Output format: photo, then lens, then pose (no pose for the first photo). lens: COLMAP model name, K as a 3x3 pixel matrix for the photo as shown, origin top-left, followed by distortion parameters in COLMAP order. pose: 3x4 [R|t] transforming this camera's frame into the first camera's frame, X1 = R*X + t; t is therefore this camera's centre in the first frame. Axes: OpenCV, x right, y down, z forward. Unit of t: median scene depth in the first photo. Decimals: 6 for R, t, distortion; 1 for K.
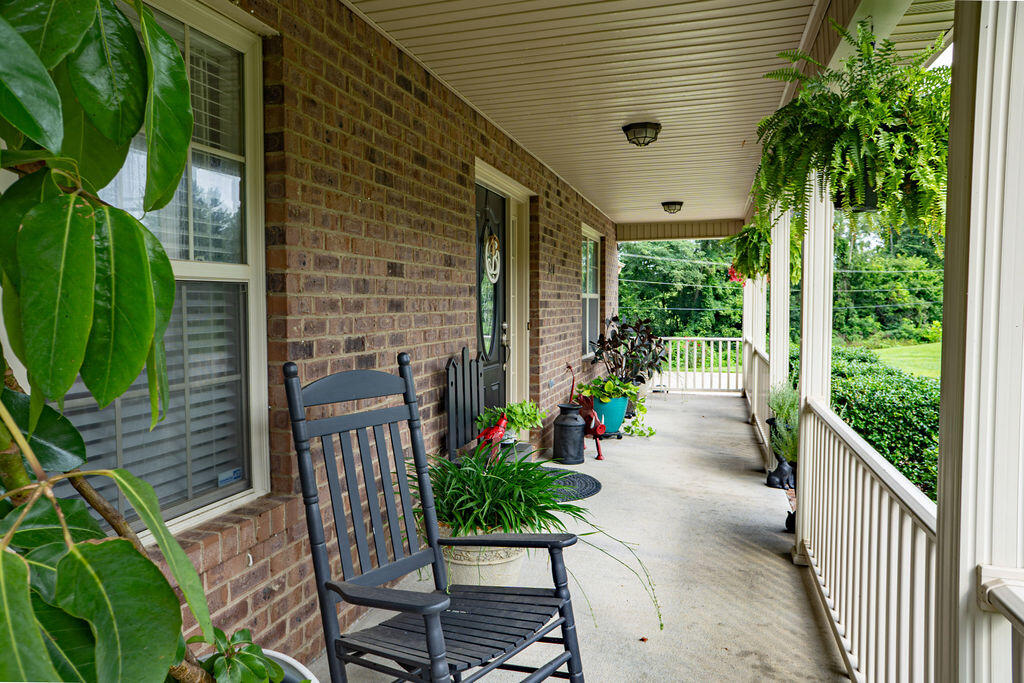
lens RADIAL K [[709.4, 0, 512.0], [0, 709.4, 341.5], [0, 0, 1]] dist [0.000857, 0.001144]
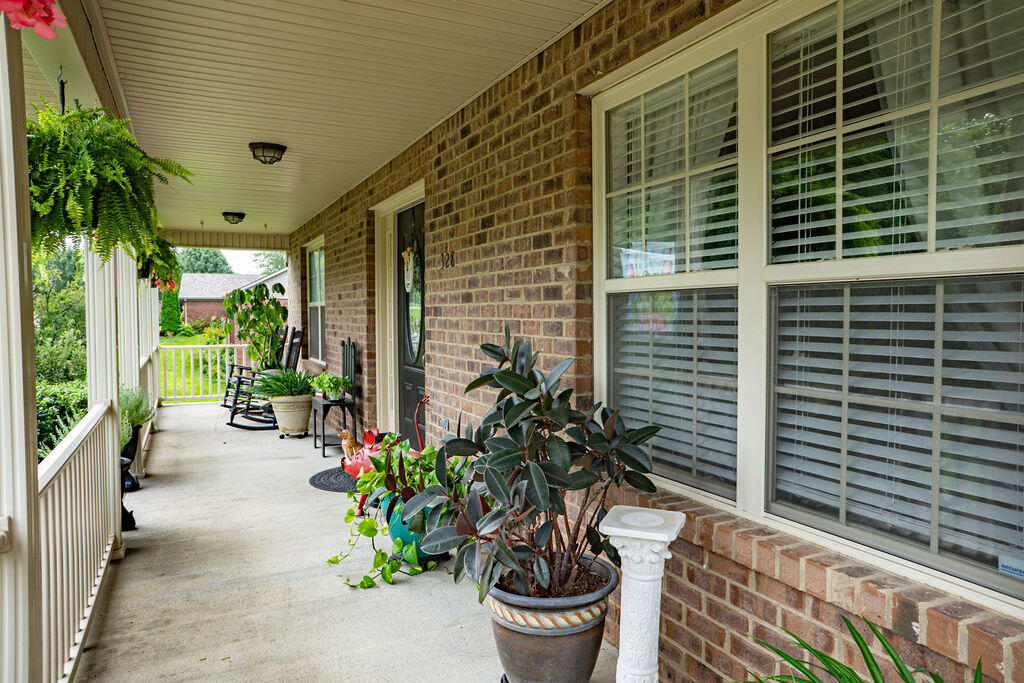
lens RADIAL K [[709.4, 0, 512.0], [0, 709.4, 341.5], [0, 0, 1]] dist [0.000857, 0.001144]
pose [[-0.759659, 0.026718, -0.649772, 0.457640], [-0.033982, 0.996160, 0.080690, -0.081169], [0.649433, 0.083377, -0.755834, 1.566628]]
